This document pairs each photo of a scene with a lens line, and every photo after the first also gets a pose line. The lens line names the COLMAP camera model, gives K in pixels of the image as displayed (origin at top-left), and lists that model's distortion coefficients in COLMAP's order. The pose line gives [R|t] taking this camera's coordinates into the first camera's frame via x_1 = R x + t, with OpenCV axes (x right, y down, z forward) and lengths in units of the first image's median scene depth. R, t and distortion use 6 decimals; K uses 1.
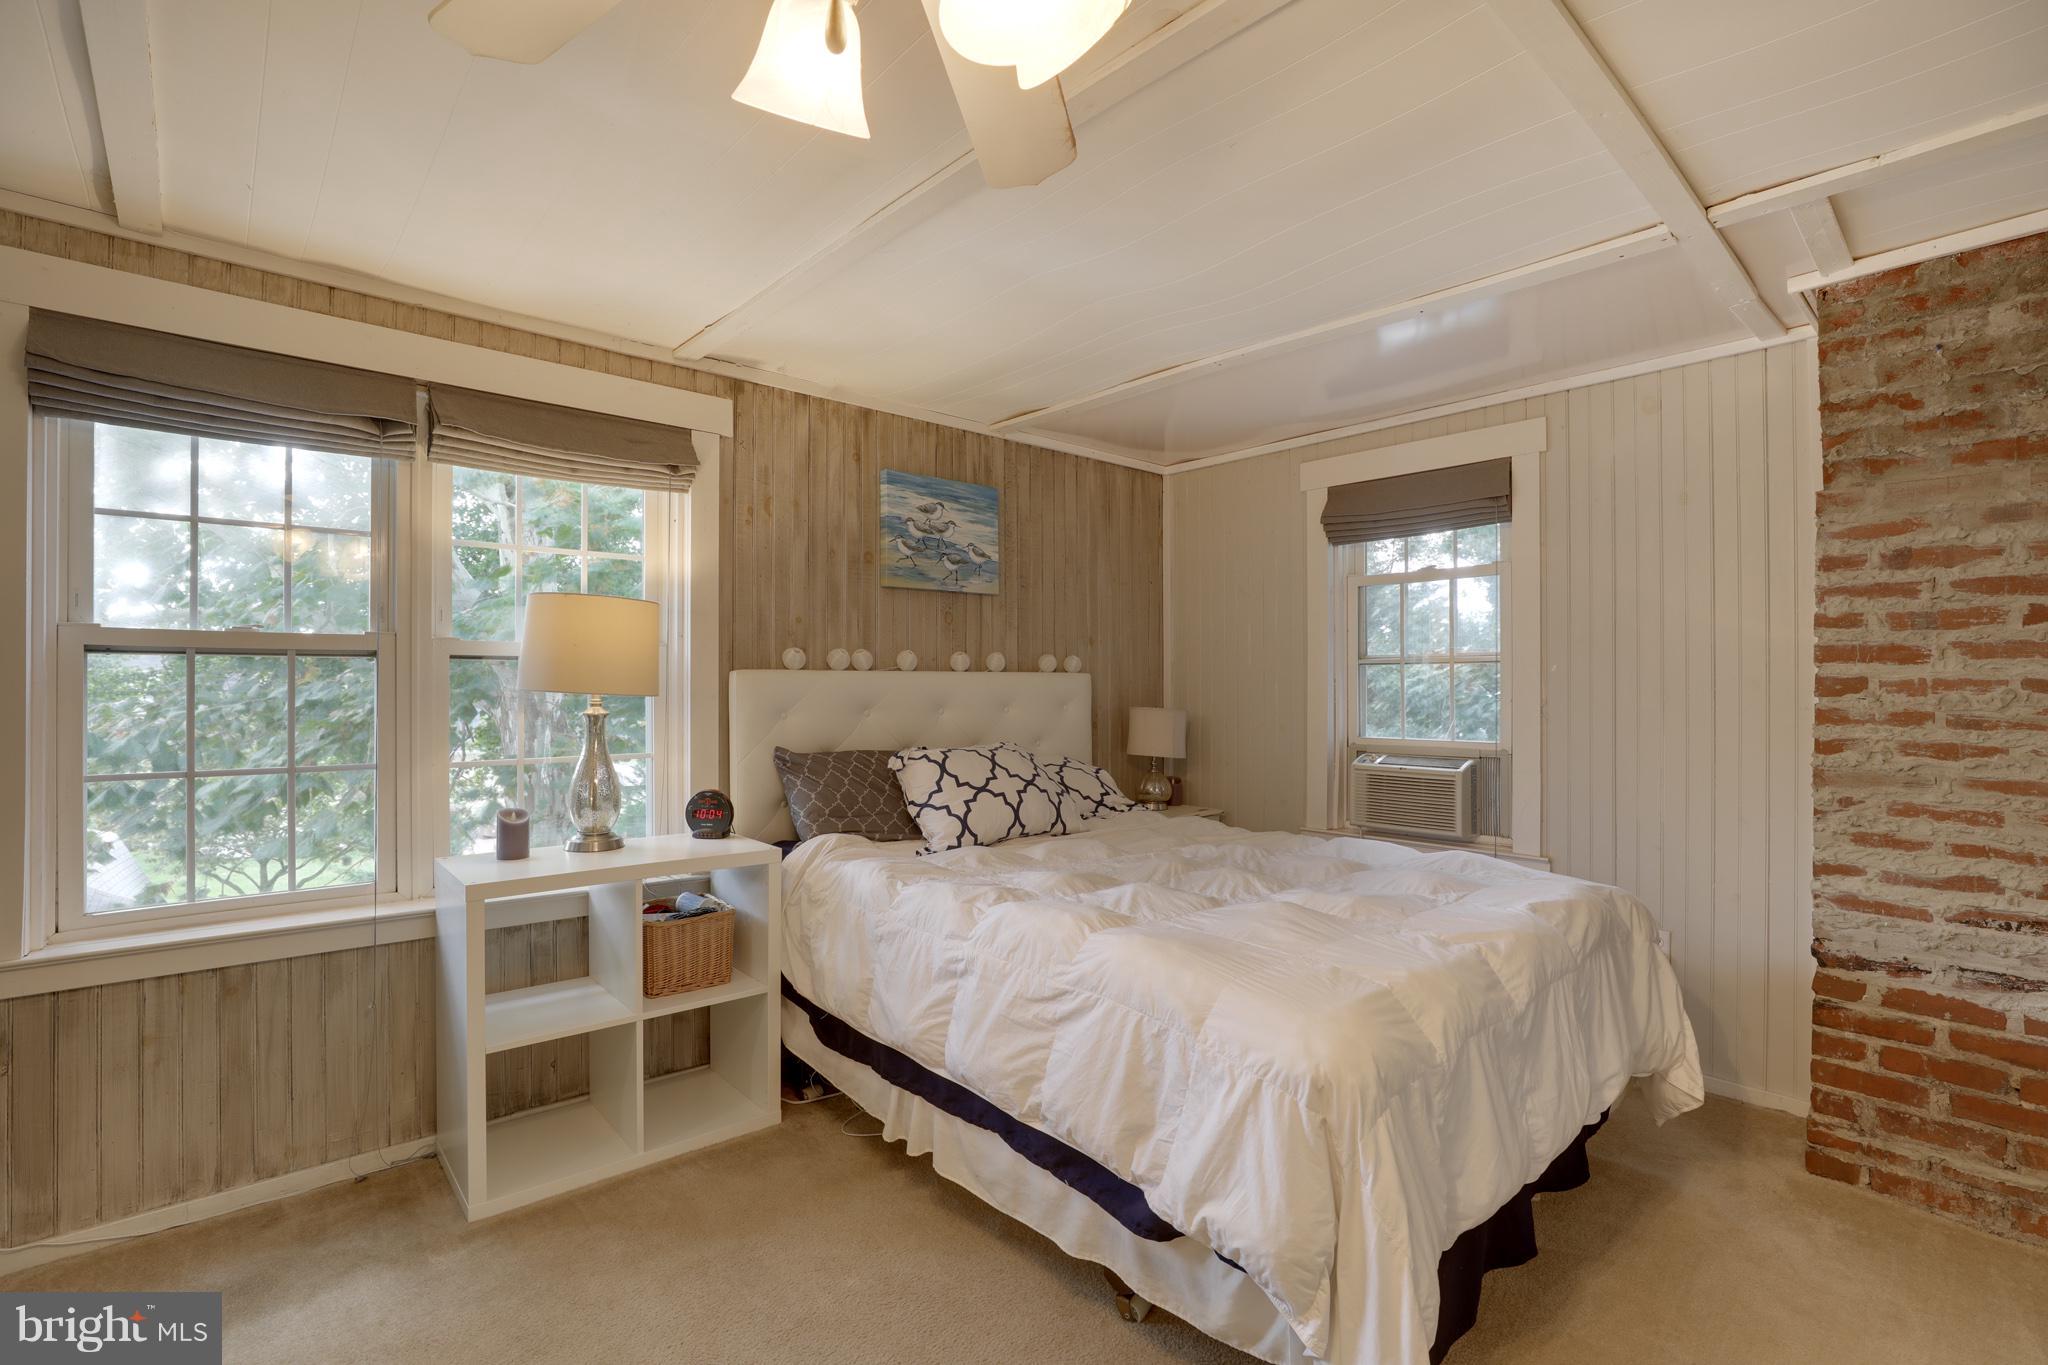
lens RADIAL K [[929.8, 0, 1023.1], [0, 929.8, 683.7], [0, 0, 1]] dist [-0.032134, 0.008467]
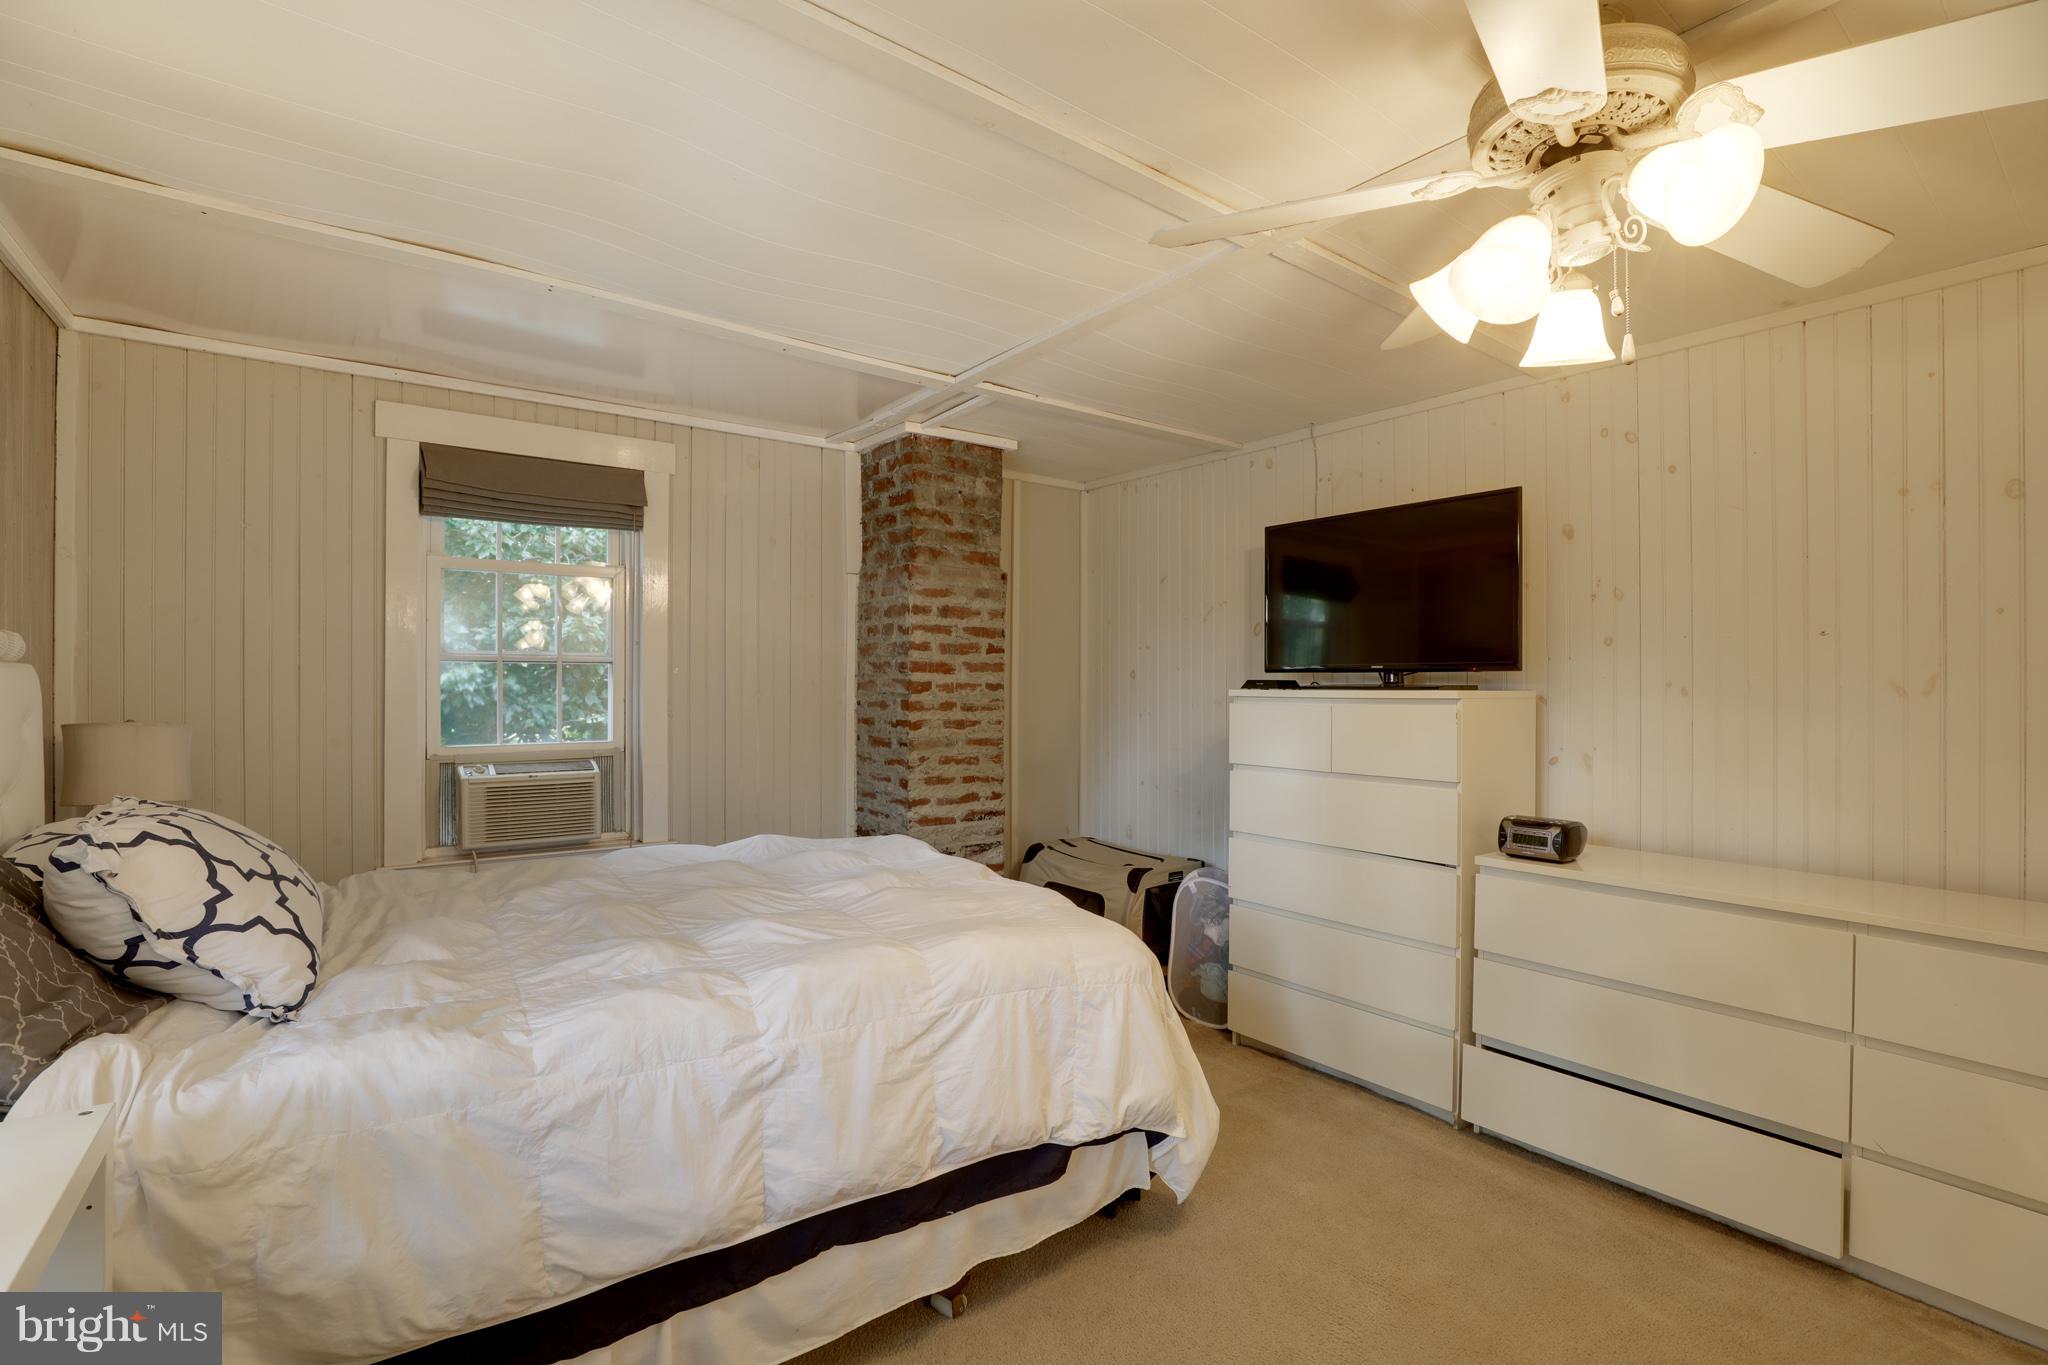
lens RADIAL K [[929.8, 0, 1023.7], [0, 929.8, 684.2], [0, 0, 1]] dist [-0.032134, 0.008467]
pose [[0.094780, -0.000233, 0.995498, -0.738396], [-0.004061, 0.999992, 0.000621, -0.004556], [-0.995490, -0.004102, 0.094779, 0.693648]]
